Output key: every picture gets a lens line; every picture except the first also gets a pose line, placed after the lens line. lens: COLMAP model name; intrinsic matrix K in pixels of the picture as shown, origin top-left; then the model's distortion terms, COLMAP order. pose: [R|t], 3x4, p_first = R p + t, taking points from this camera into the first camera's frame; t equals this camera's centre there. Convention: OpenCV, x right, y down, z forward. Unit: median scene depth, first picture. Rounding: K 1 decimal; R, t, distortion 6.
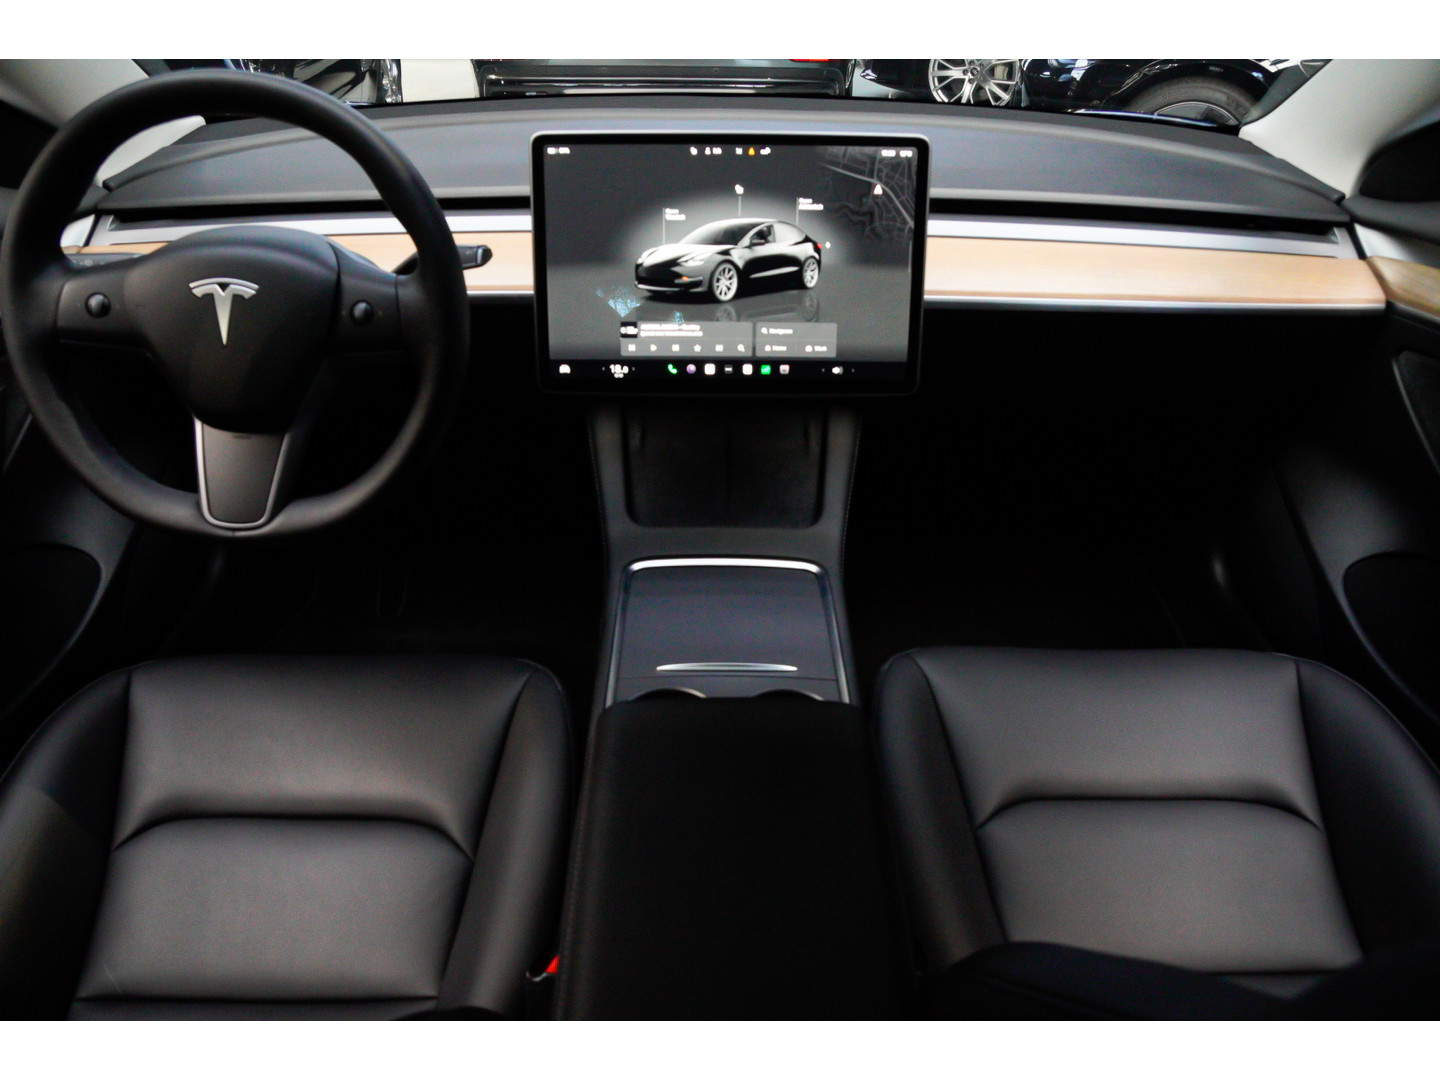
lens RADIAL K [[1042.4, 0, 719.9], [0, 1042.4, 531.1], [0, 0, 1]] dist [-0.102180, 0.030443]
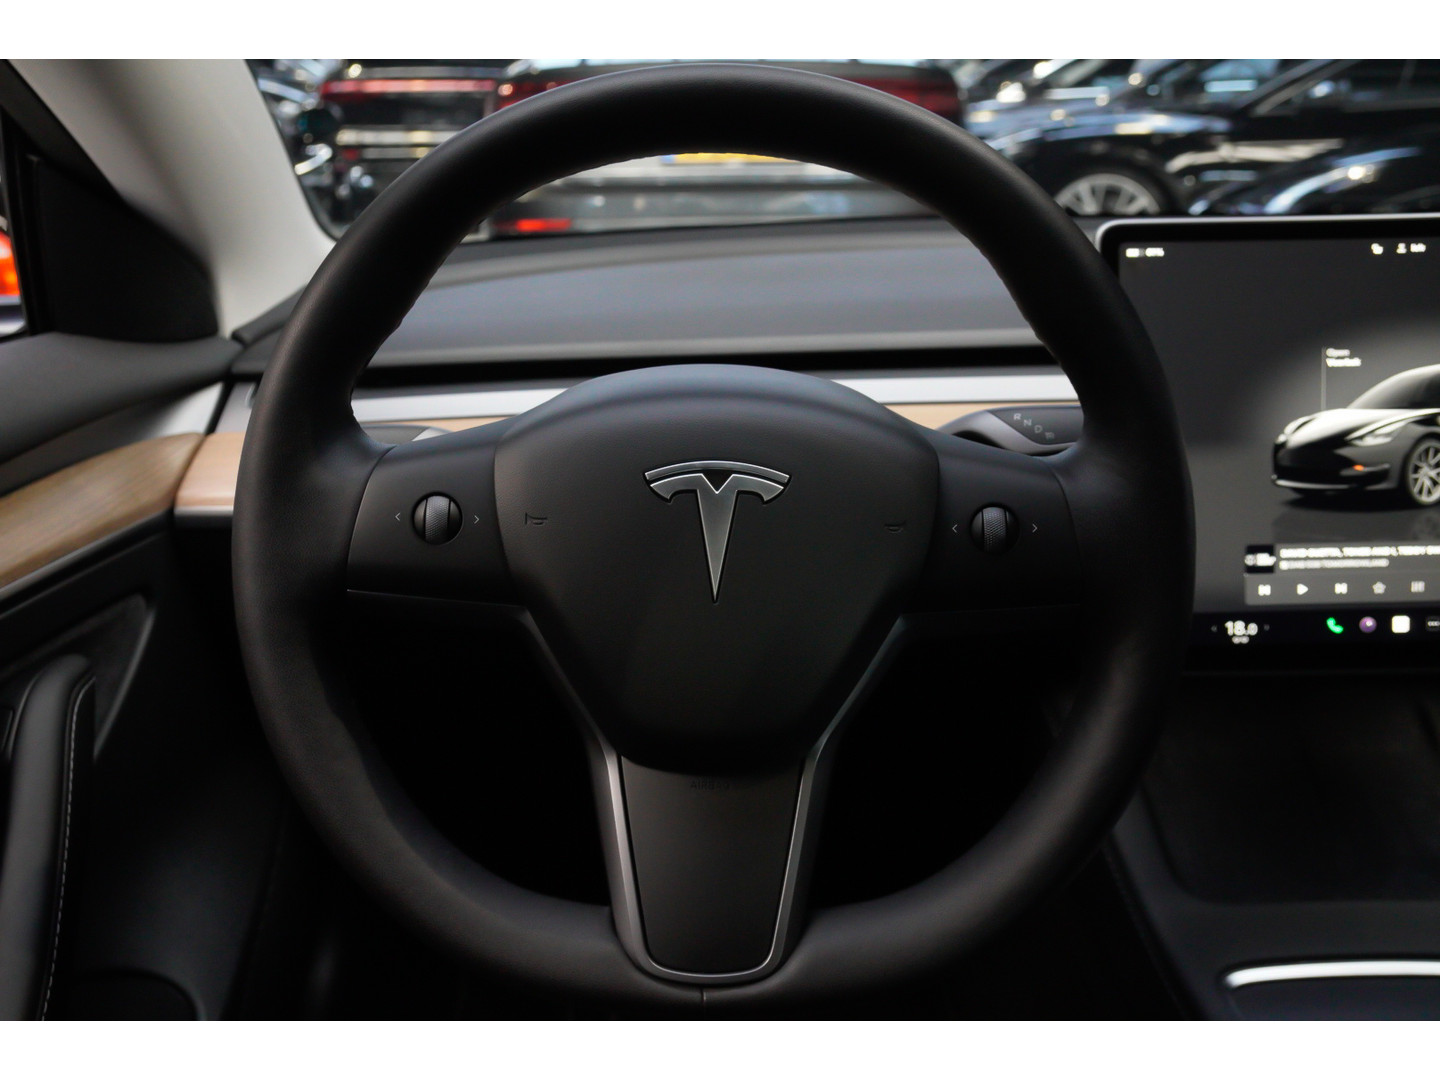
lens RADIAL K [[1279.0, 0, 722.2], [0, 1279.0, 548.6], [0, 0, 1]] dist [-0.005111, 0.012010]
pose [[0.999504, -0.027924, 0.014528, -0.397670], [0.030366, 0.976953, -0.211285, -0.061948], [-0.008294, 0.211621, 0.977317, 0.324658]]
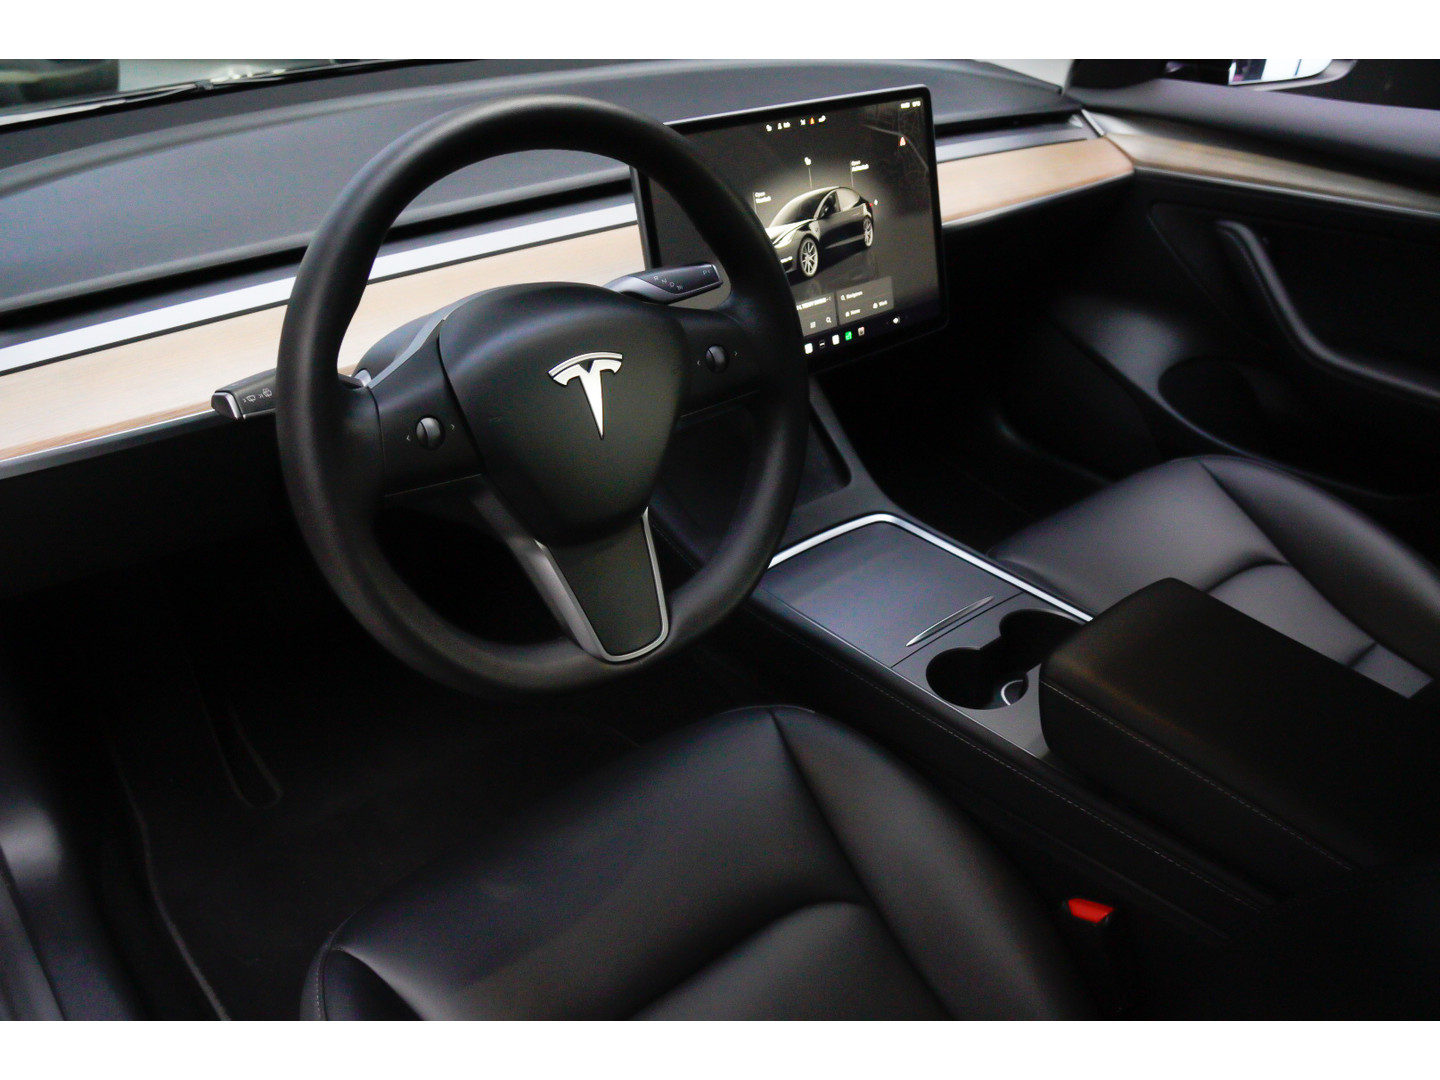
lens RADIAL K [[1192.4, 0, 715.5], [0, 1192.4, 542.2], [0, 0, 1]] dist [-0.061179, -0.007156]
pose [[0.757808, -0.330573, 0.562538, -0.784977], [0.317770, 0.939985, 0.124303, -0.155727], [-0.569868, 0.084560, 0.817374, 0.157546]]
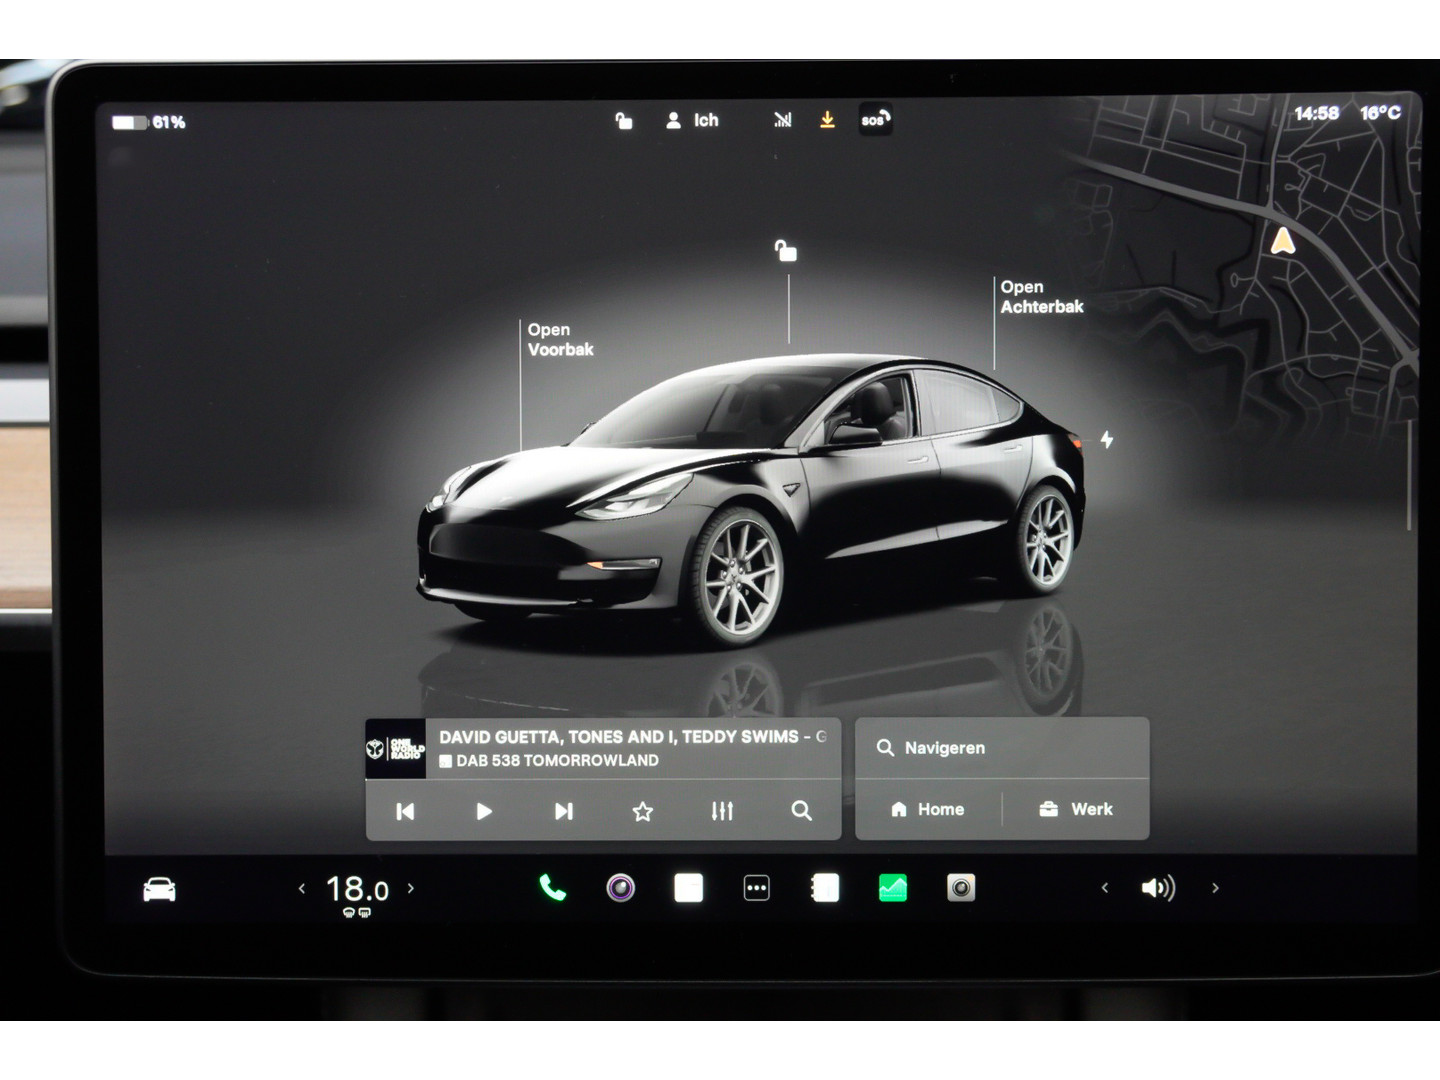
lens RADIAL K [[1772.2, 0, 726.2], [0, 1772.2, 549.1], [0, 0, 1]] dist [0.031624, 0.000000]
pose [[0.999679, -0.010814, -0.022914, 0.012331], [0.004516, 0.965912, -0.258830, -0.124192], [0.024932, 0.258643, 0.965651, 0.539879]]
